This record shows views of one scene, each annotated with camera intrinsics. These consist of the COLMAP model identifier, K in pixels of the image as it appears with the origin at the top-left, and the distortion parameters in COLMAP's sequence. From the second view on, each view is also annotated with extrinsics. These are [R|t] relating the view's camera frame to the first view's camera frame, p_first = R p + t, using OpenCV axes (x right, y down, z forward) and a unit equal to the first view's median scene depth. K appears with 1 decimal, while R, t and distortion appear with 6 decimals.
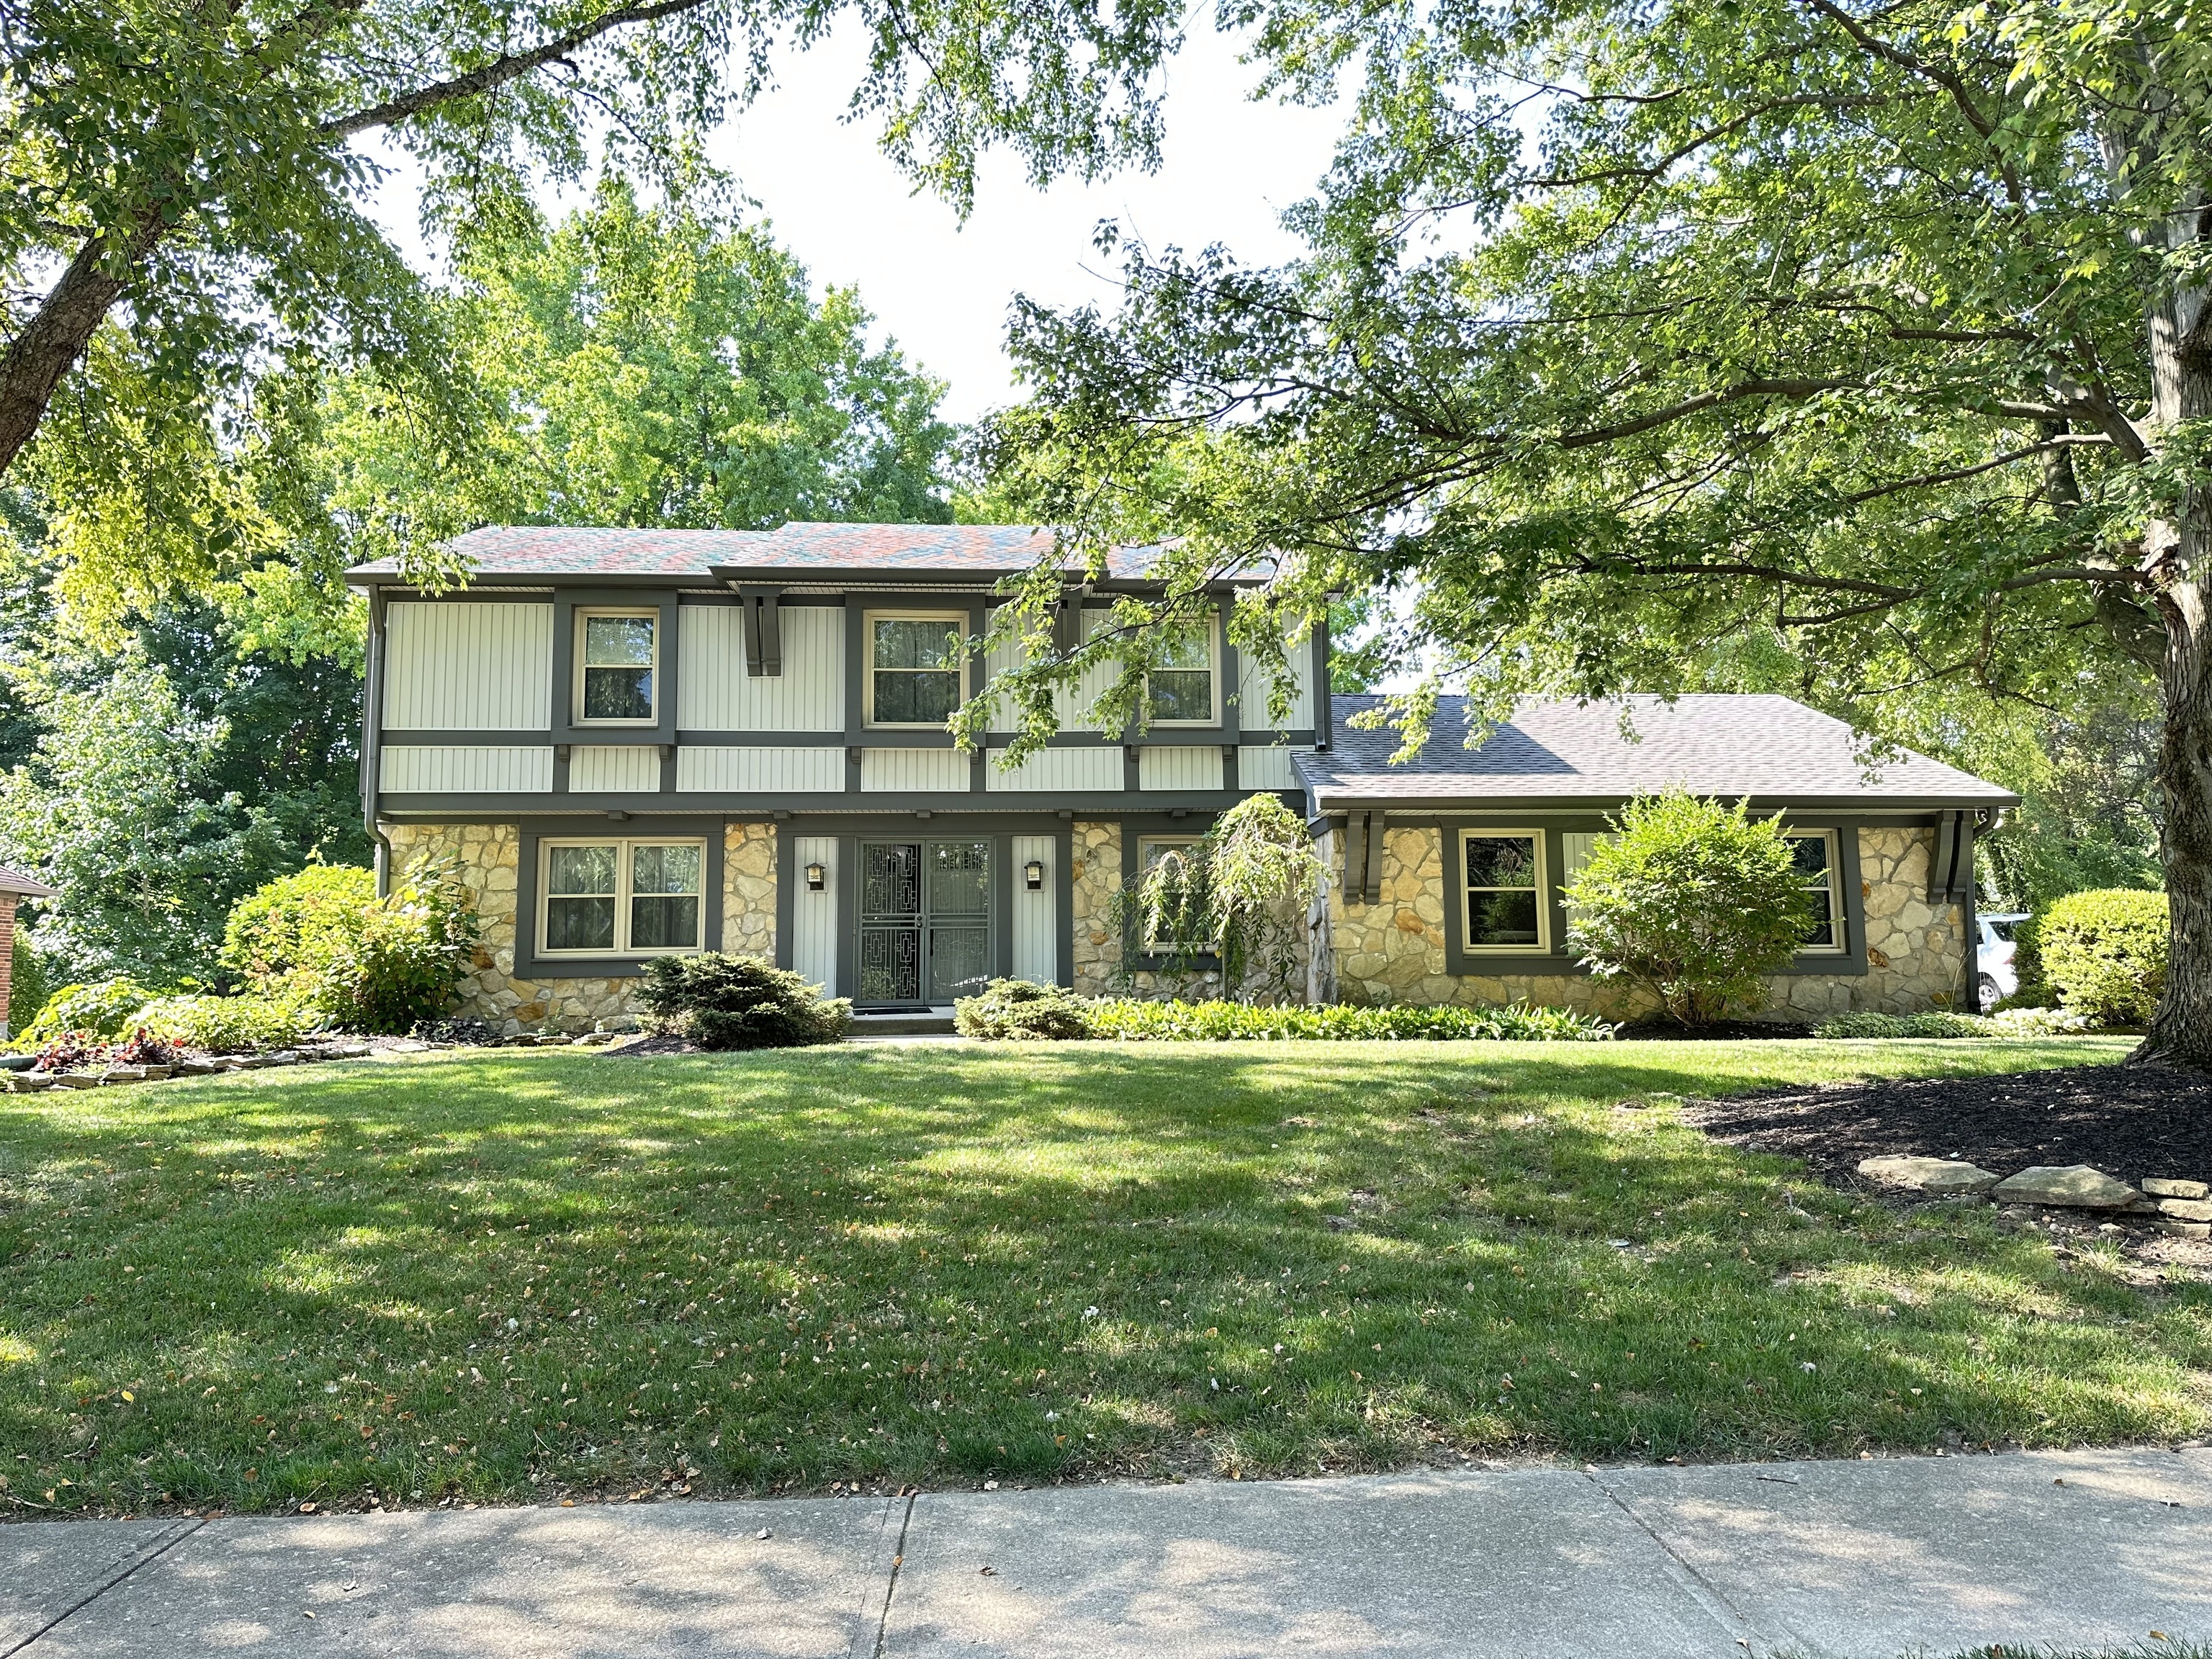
lens RADIAL K [[1552.2, 0, 1106.0], [0, 1552.2, 829.5], [0, 0, 1]] dist [0.002881, -0.005064]
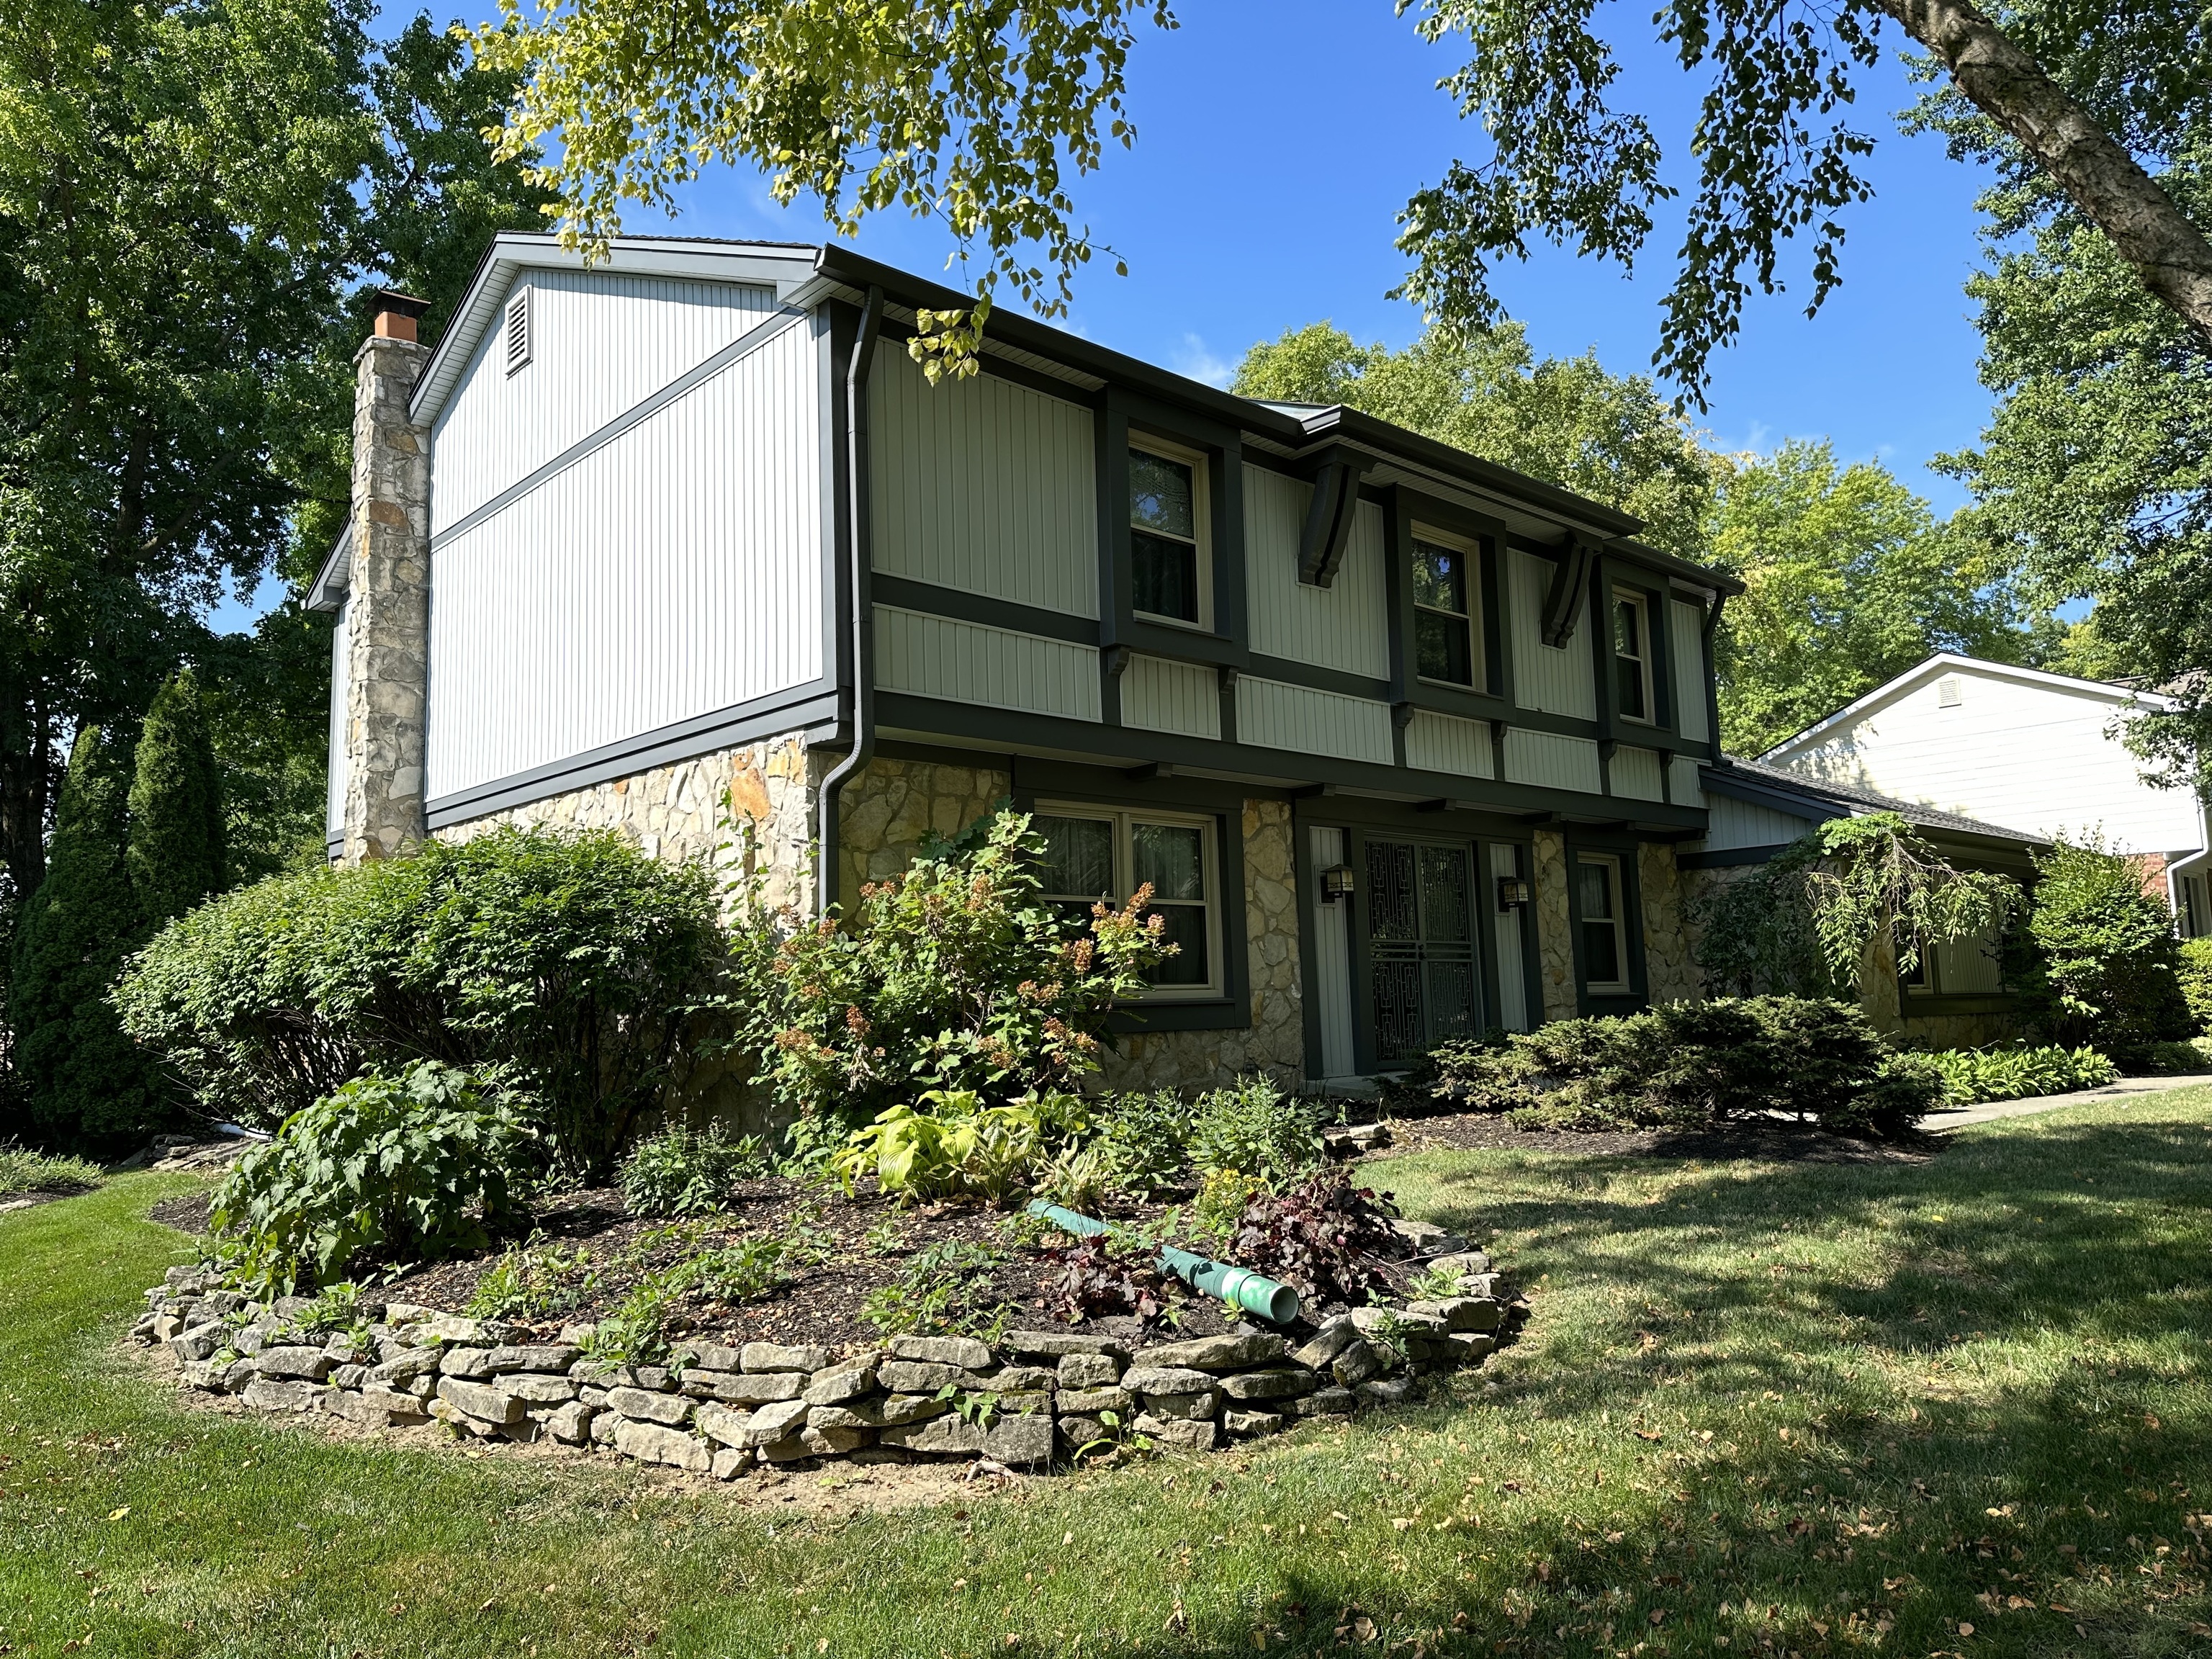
lens RADIAL K [[1555.0, 0, 1106.0], [0, 1555.0, 829.5], [0, 0, 1]] dist [-0.002404, -0.001714]
pose [[0.787543, 0.062063, 0.613126, -0.718841], [-0.051451, 0.998064, -0.034940, 0.036957], [-0.614108, -0.004029, 0.789212, 0.525863]]
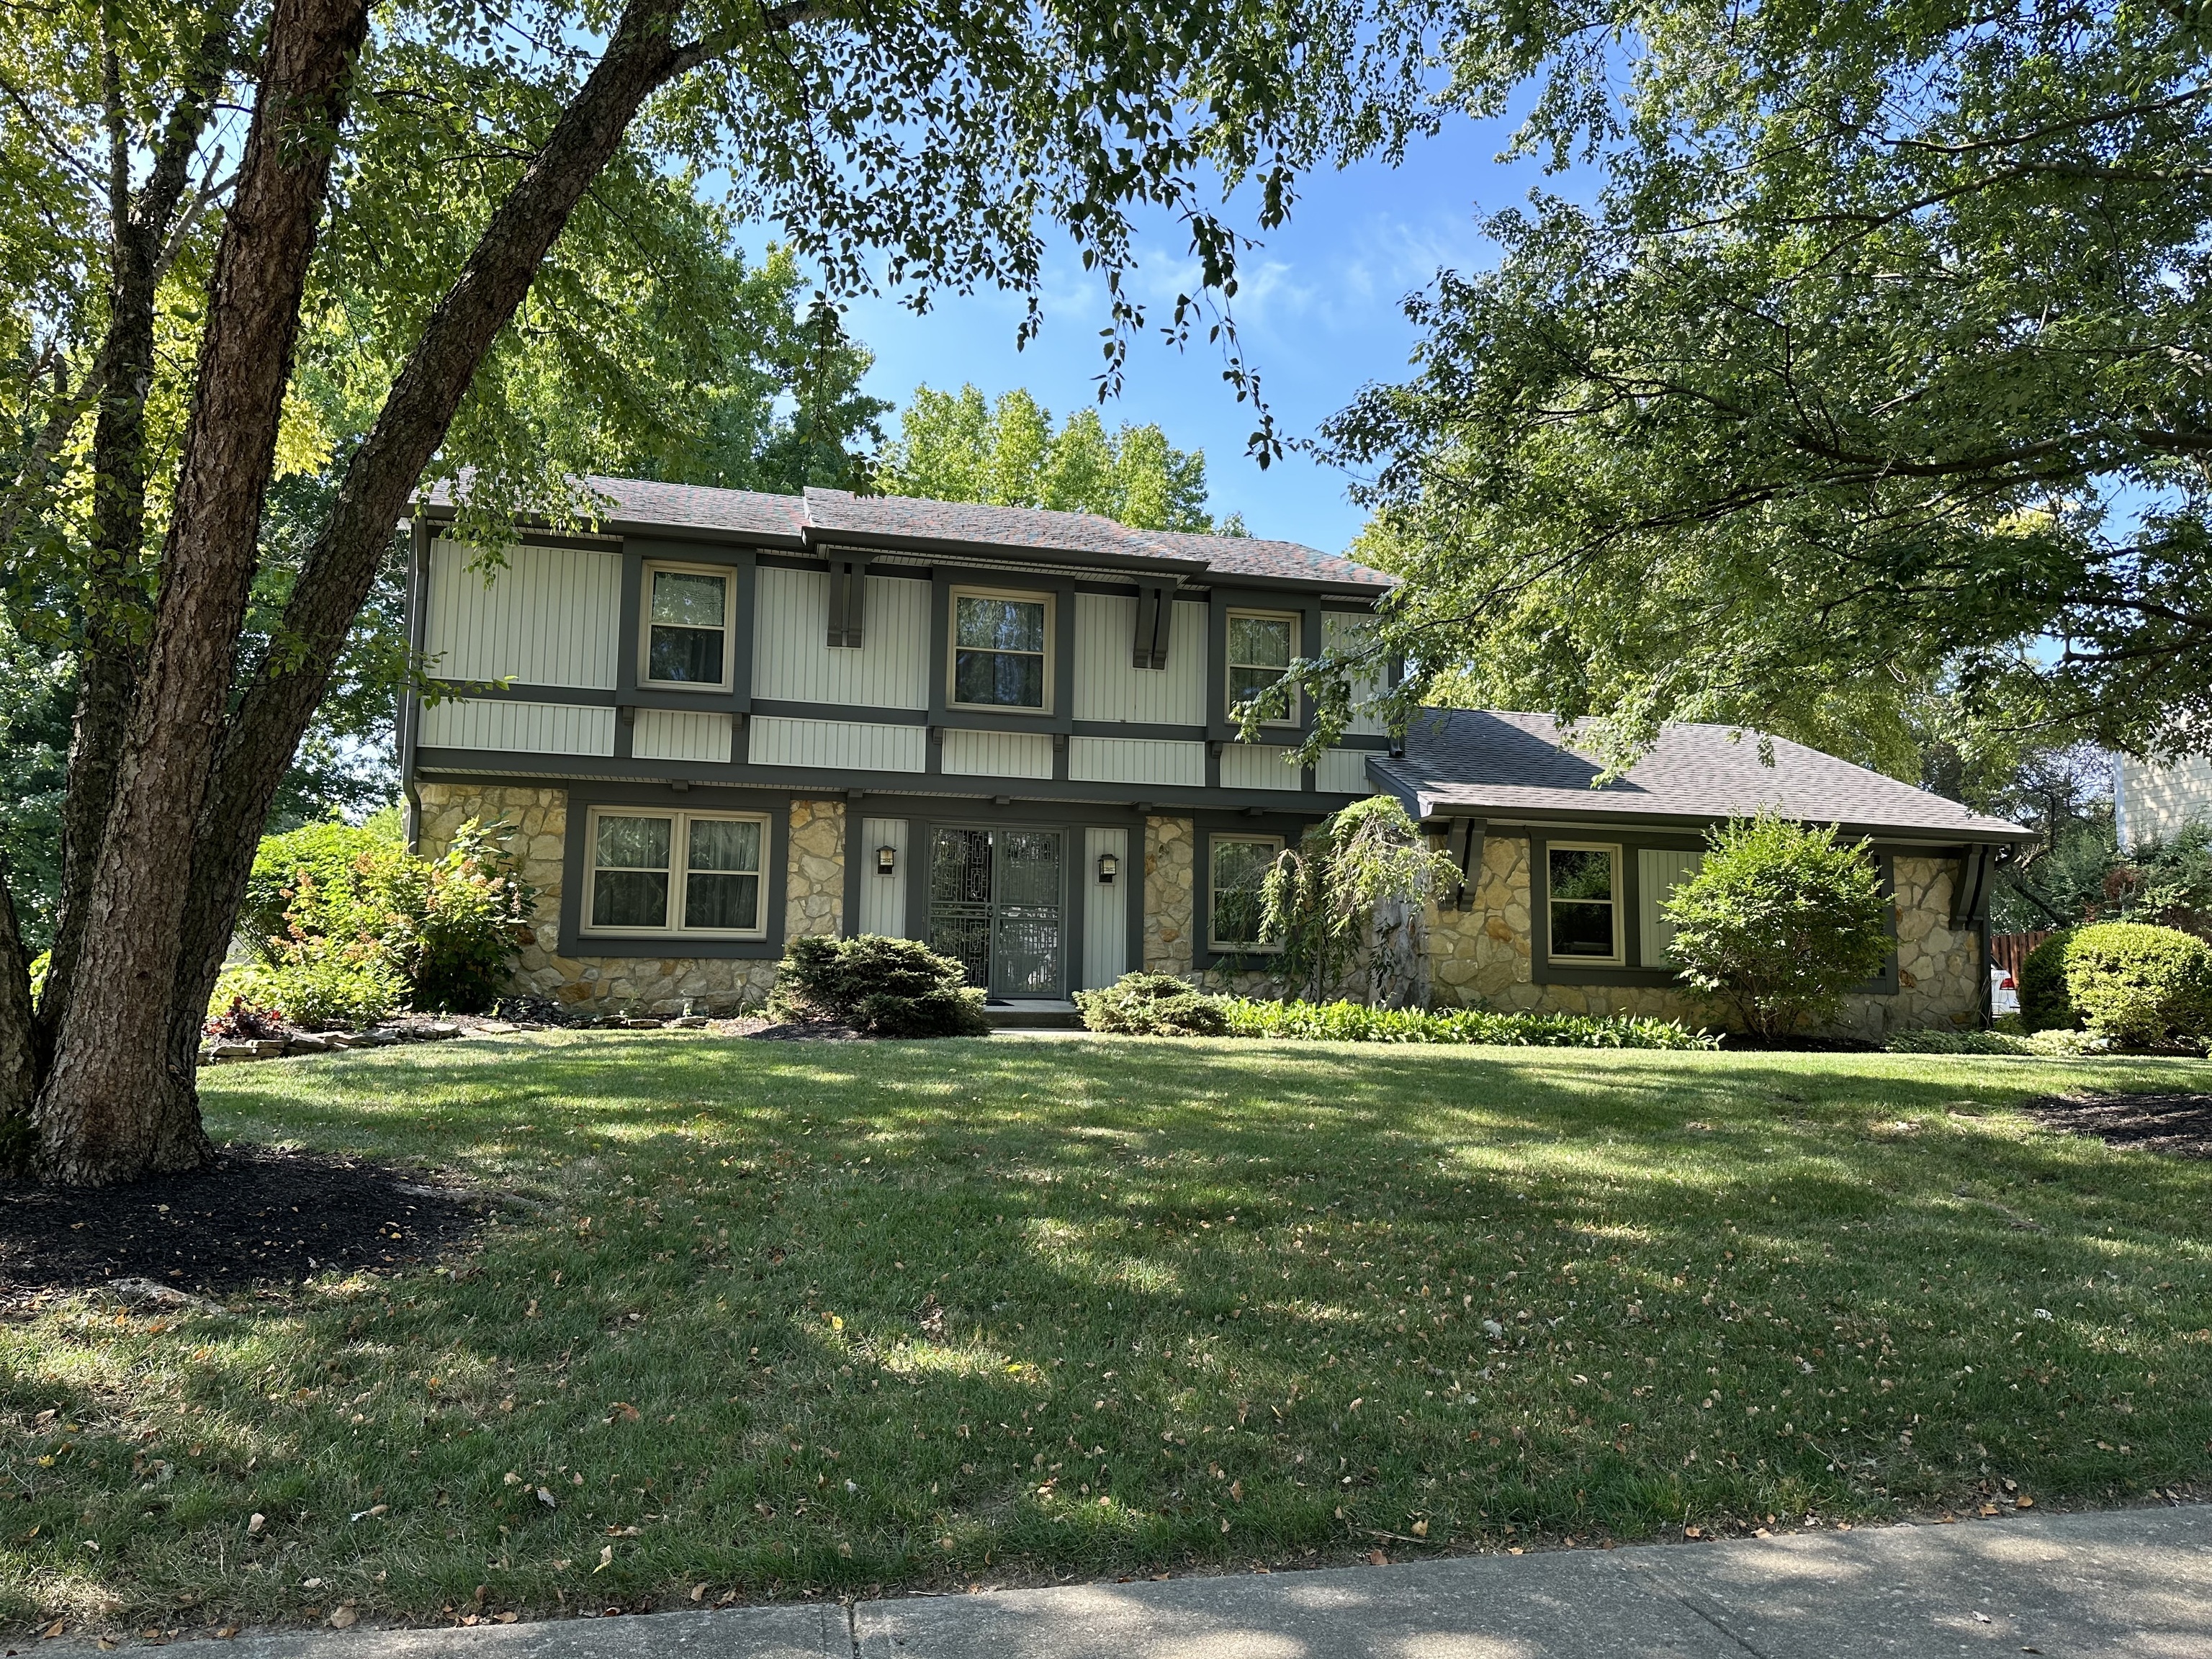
lens RADIAL K [[1555.0, 0, 1106.0], [0, 1555.0, 829.5], [0, 0, 1]] dist [-0.002404, -0.001714]
pose [[0.985173, 0.046527, 0.165132, -0.218336], [-0.046495, 0.998910, -0.004062, 0.009420], [-0.165141, -0.003676, 0.986263, 0.034261]]
